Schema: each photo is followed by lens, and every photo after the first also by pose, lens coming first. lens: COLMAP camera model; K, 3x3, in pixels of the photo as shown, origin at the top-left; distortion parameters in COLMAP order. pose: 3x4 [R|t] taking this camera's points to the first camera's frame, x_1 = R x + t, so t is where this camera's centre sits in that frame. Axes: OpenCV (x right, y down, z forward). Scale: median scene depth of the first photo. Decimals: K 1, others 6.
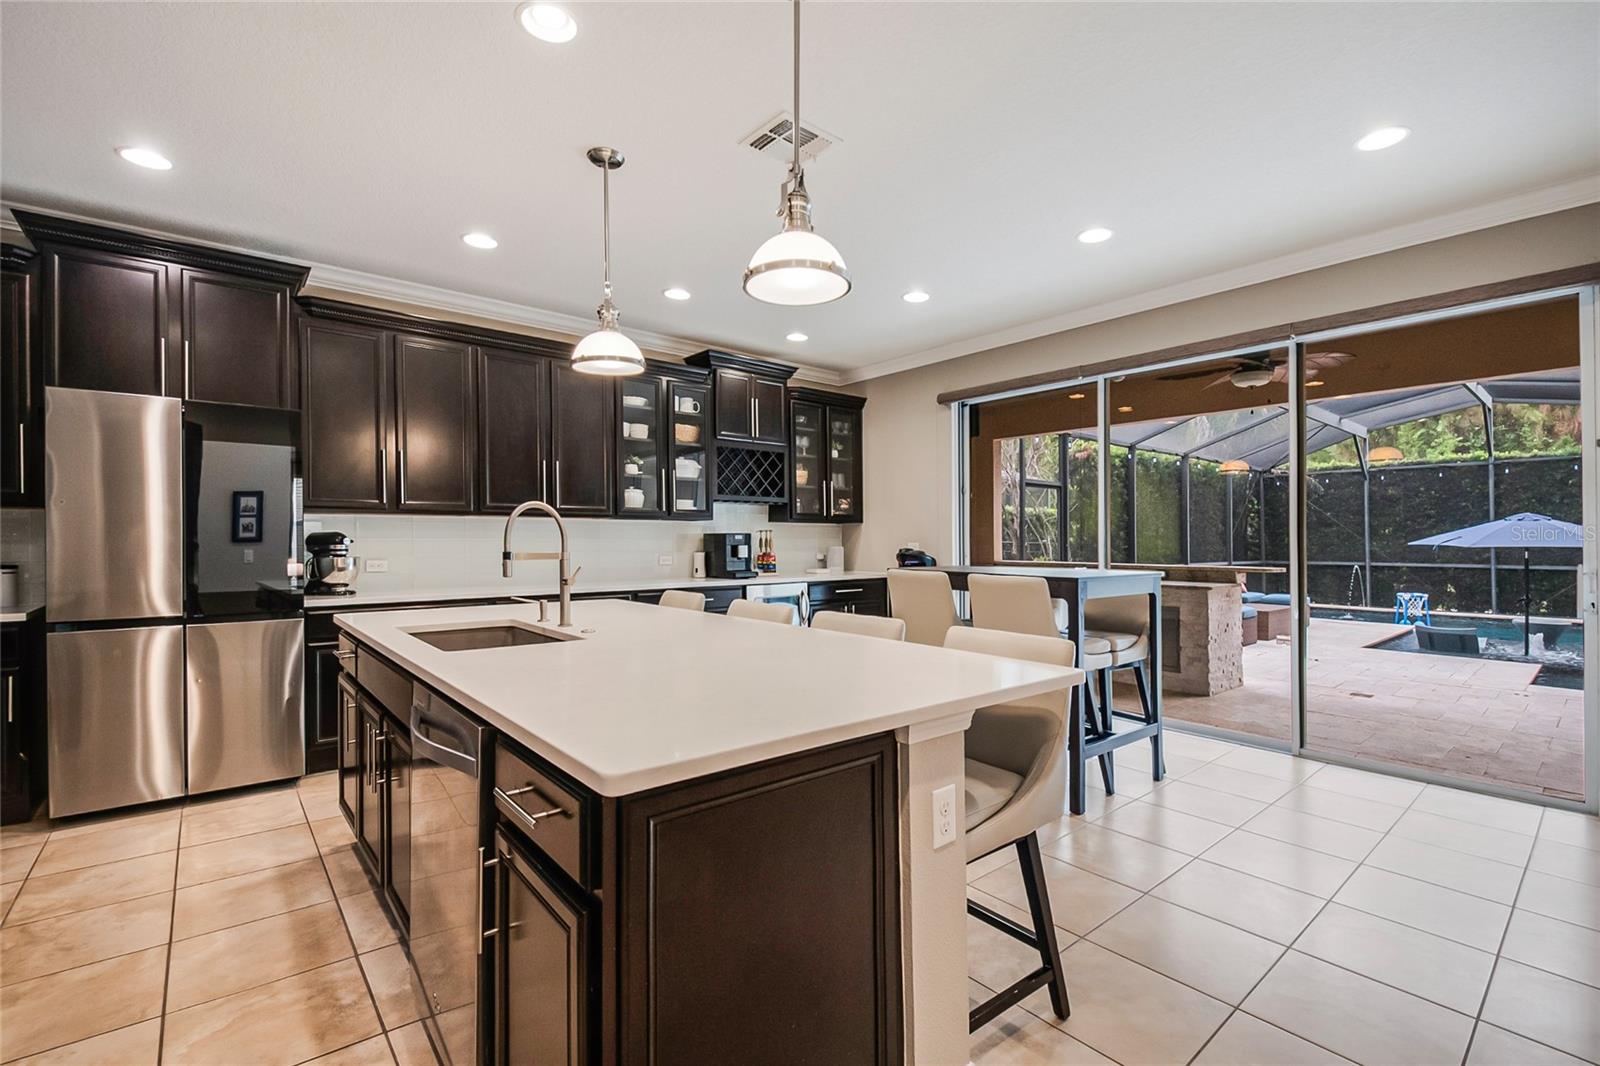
lens RADIAL K [[707.5, 0, 807.4], [0, 707.5, 533.6], [0, 0, 1]] dist [0.028275, -0.022129]
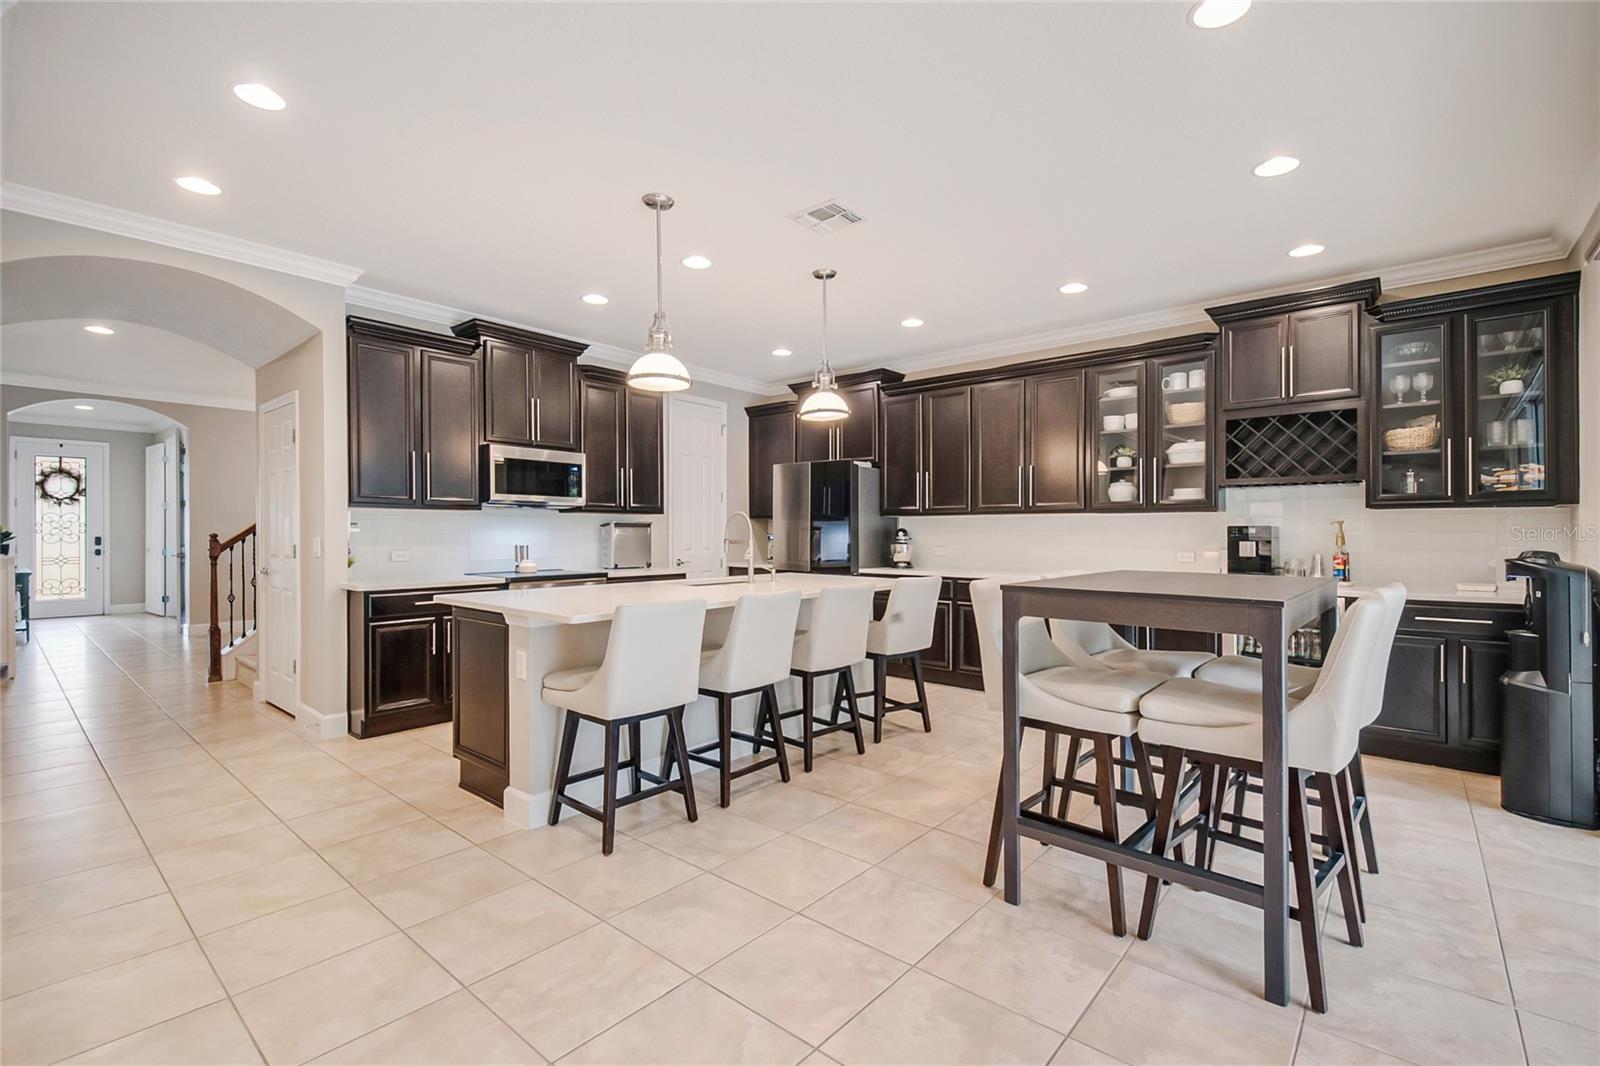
lens RADIAL K [[707.5, 0, 807.4], [0, 707.5, 533.6], [0, 0, 1]] dist [0.028275, -0.022129]
pose [[0.145797, -0.001678, -0.989313, 0.612487], [0.007019, 0.999975, -0.000661, 0.004865], [0.989290, -0.006848, 0.145805, 0.391625]]
